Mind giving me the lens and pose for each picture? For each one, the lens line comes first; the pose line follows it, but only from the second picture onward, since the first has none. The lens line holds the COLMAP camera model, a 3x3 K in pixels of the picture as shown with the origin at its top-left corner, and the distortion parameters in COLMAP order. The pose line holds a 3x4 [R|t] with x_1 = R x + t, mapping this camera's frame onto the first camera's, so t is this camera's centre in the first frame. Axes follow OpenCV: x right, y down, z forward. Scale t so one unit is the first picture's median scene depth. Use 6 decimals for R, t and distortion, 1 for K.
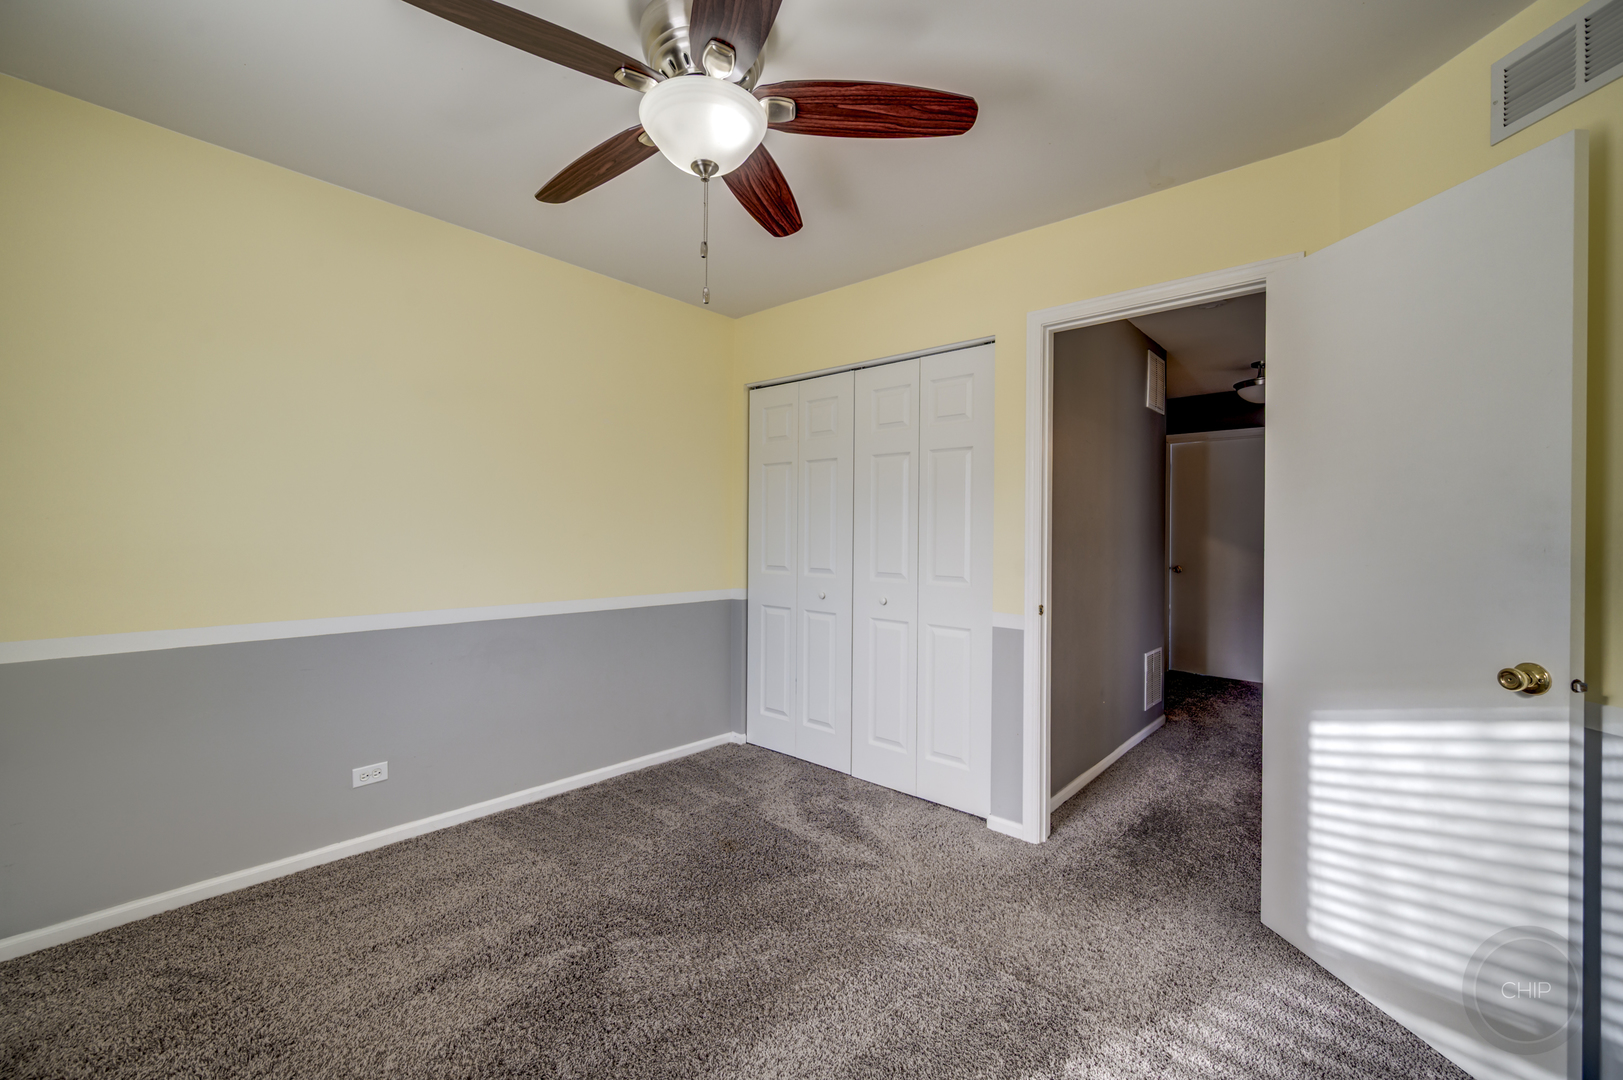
lens RADIAL K [[683.2, 0, 809.9], [0, 683.2, 540.9], [0, 0, 1]] dist [-0.000501, -0.000077]
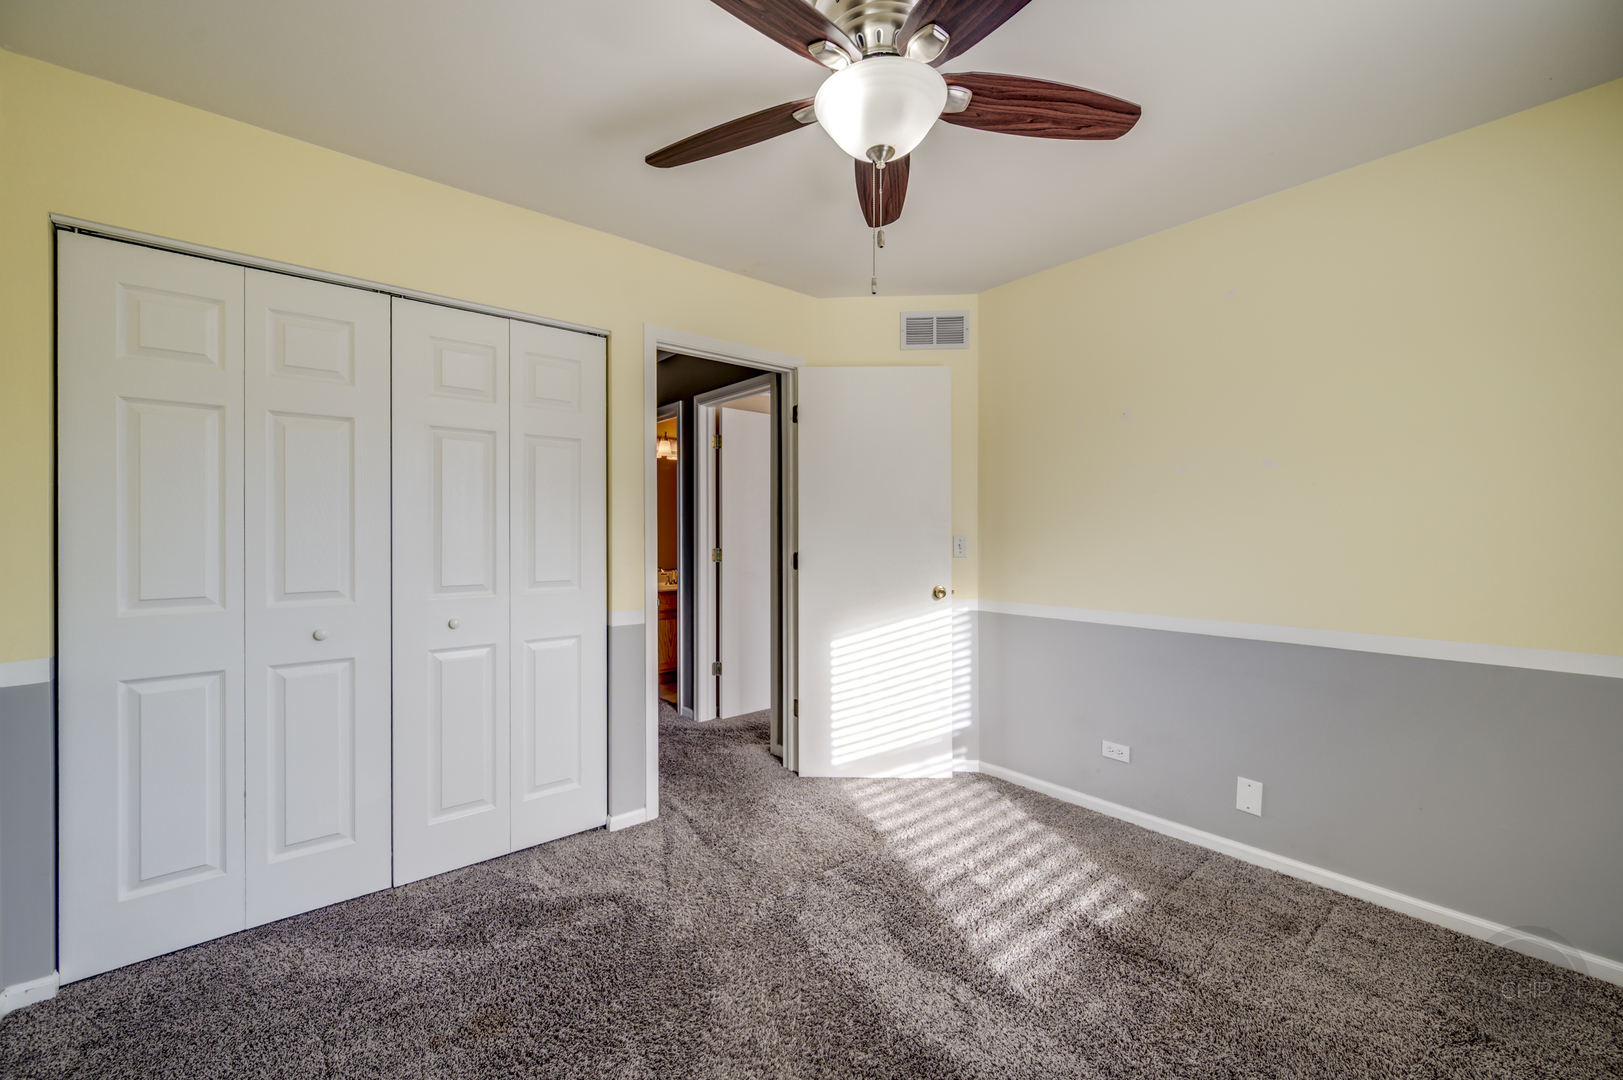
lens RADIAL K [[660.4, 0, 817.3], [0, 660.4, 532.0], [0, 0, 1]] dist [0.000049, -0.000082]
pose [[0.115823, -0.010260, 0.993217, -0.600665], [0.009212, 0.999915, 0.009254, -0.016472], [-0.993227, 0.008078, 0.115907, 0.549145]]
